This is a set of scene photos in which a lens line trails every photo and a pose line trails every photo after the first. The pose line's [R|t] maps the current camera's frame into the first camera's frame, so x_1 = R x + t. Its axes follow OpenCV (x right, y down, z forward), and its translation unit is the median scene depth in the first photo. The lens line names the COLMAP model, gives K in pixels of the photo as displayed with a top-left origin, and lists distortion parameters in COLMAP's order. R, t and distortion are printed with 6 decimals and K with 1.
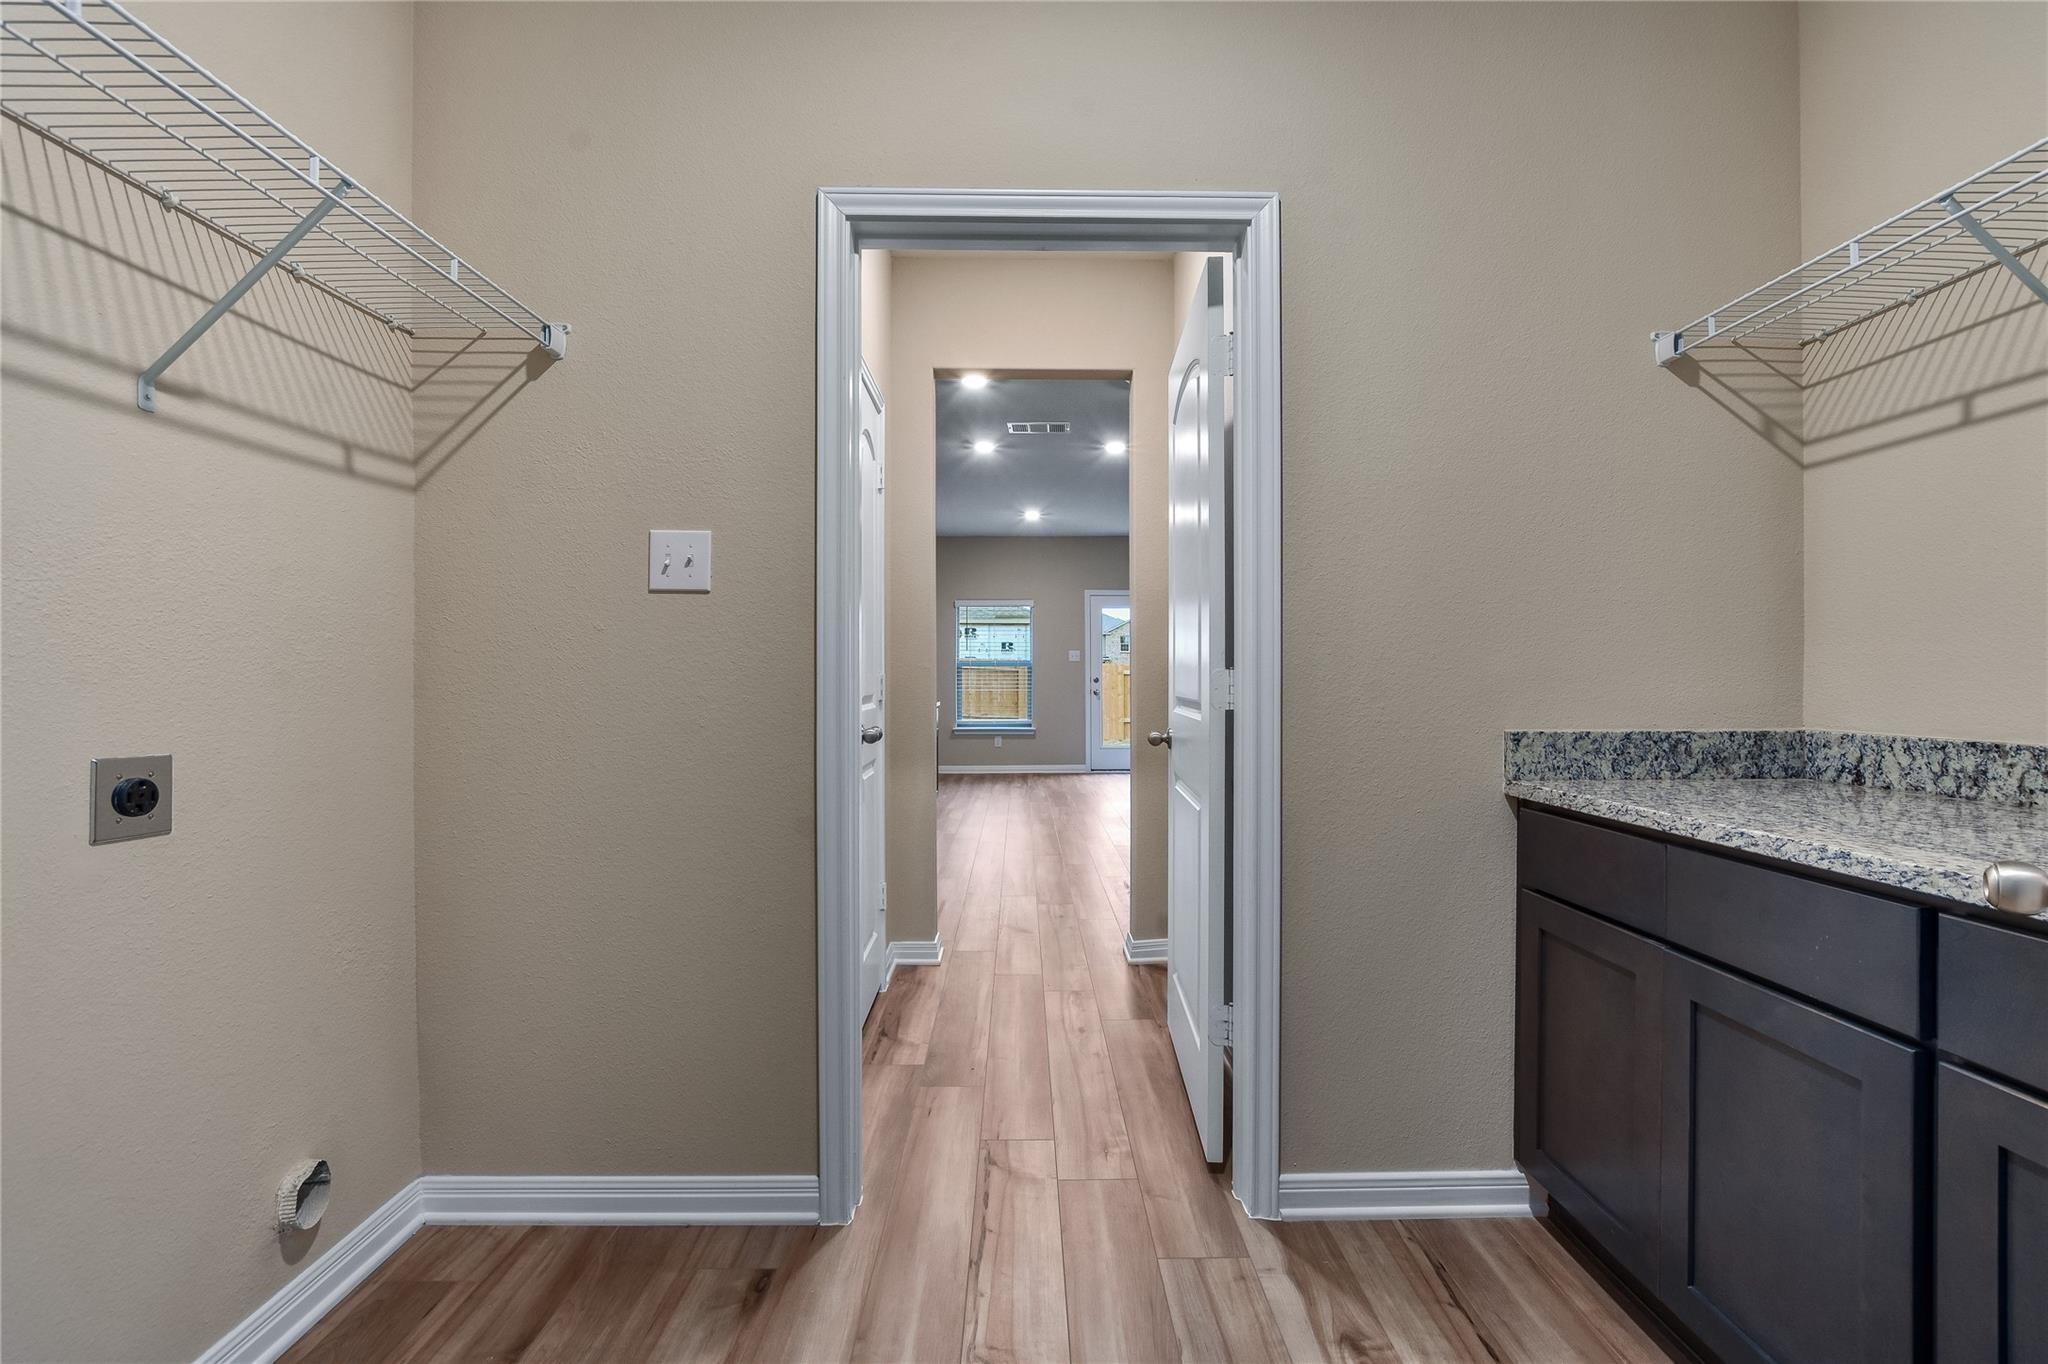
lens RADIAL K [[906.4, 0, 1024.0], [0, 906.4, 682.0], [0, 0, 1]] dist [0.002571, 0.000485]
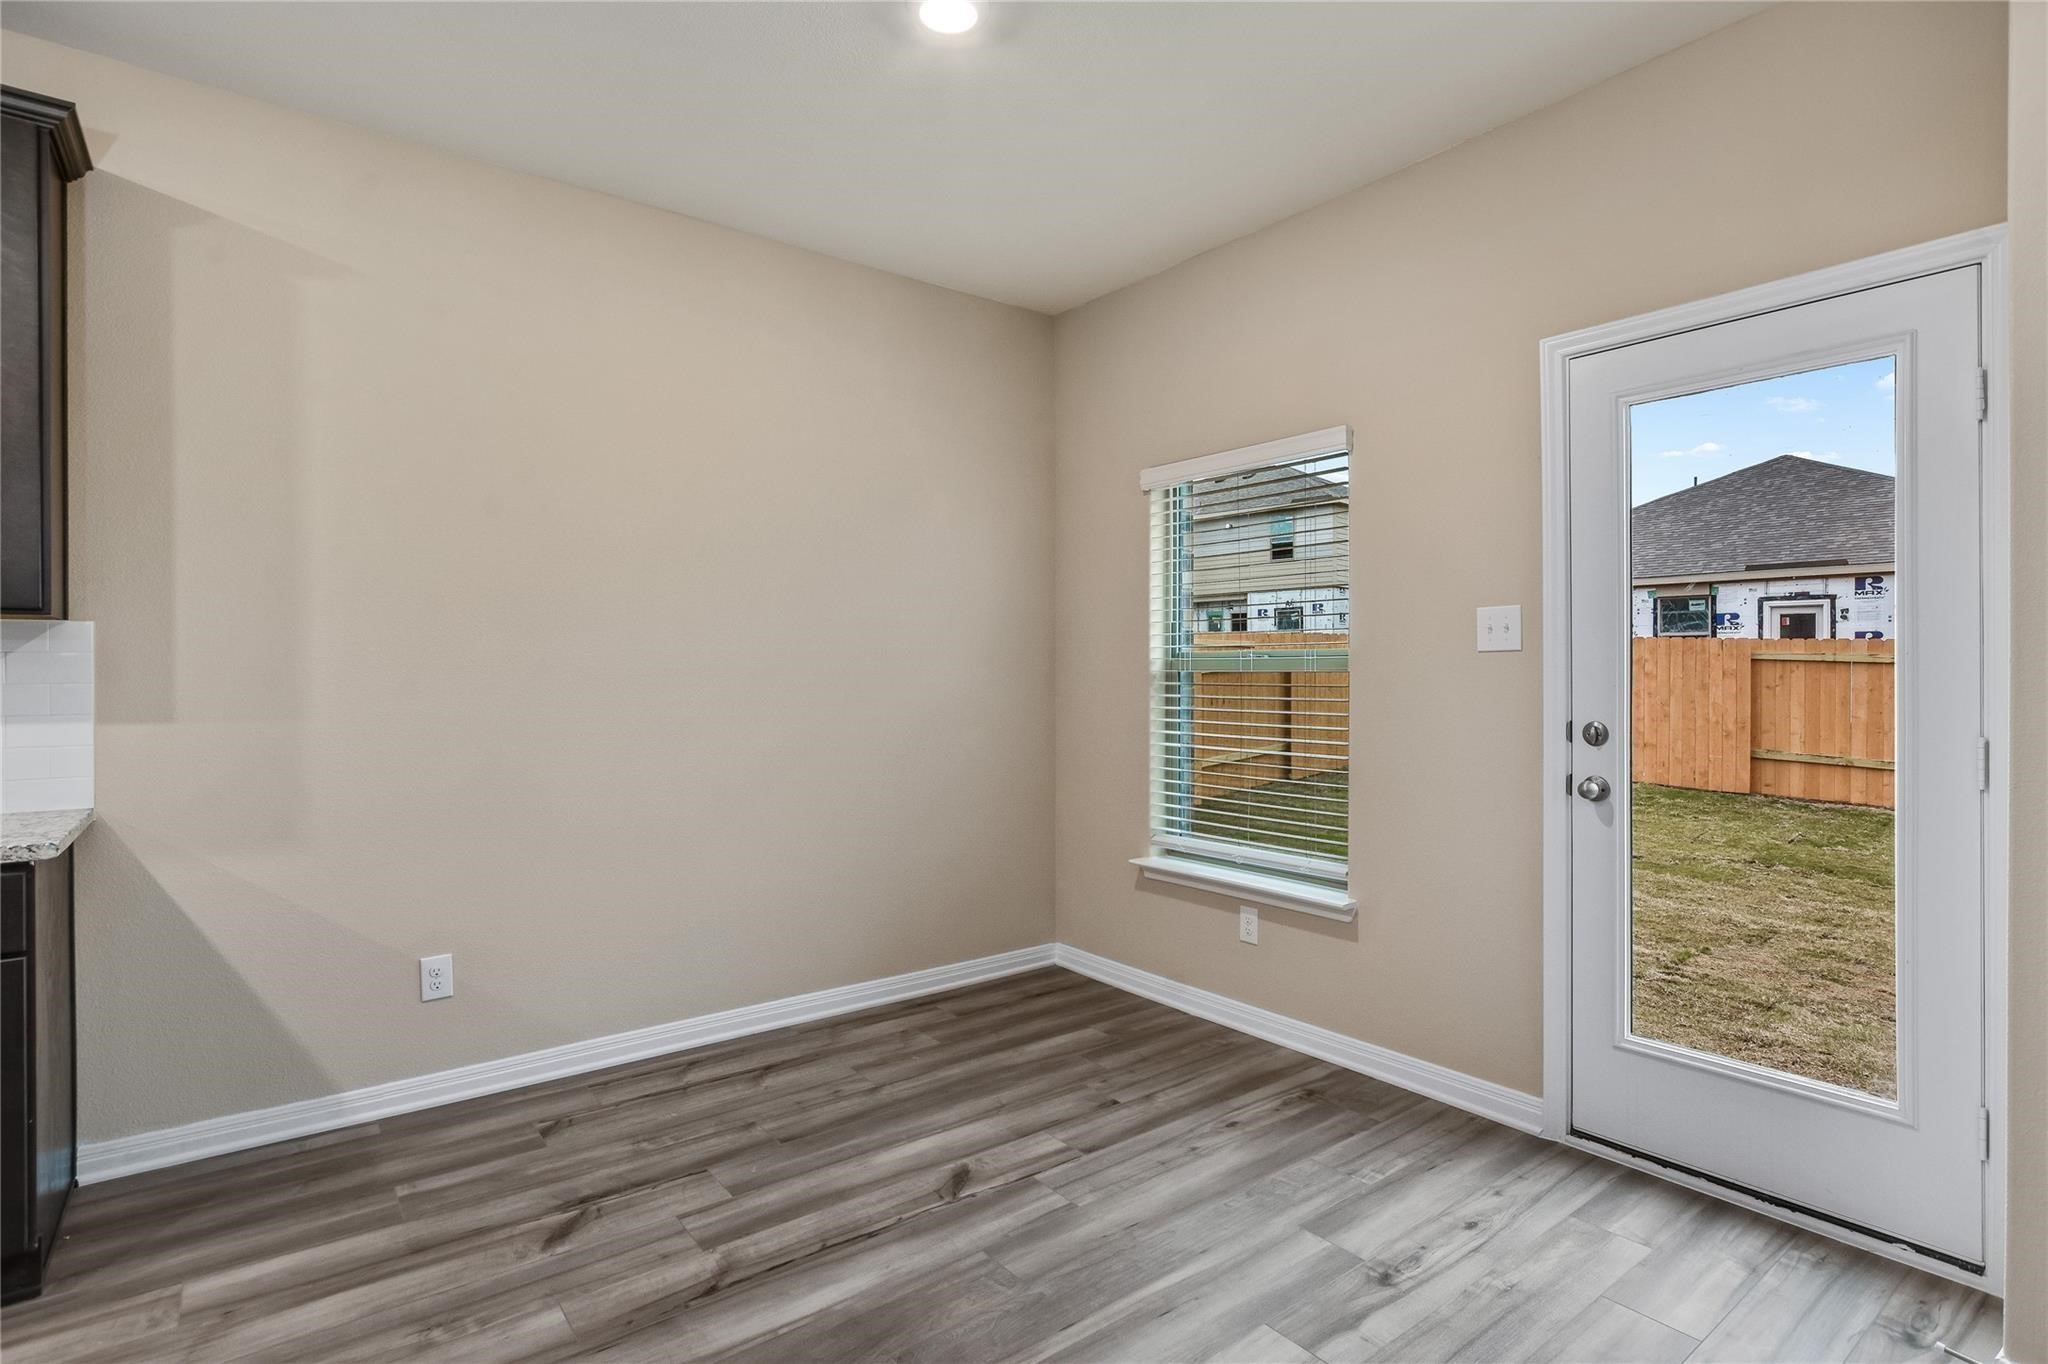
lens RADIAL K [[1031.3, 0, 1024.0], [0, 1031.3, 682.0], [0, 0, 1]] dist [-0.000275, 0.000072]
pose [[0.619048, 0.008864, -0.785303, 0.191179], [-0.003609, 0.999958, 0.008442, -0.016435], [0.785345, -0.002392, 0.619054, 0.733585]]
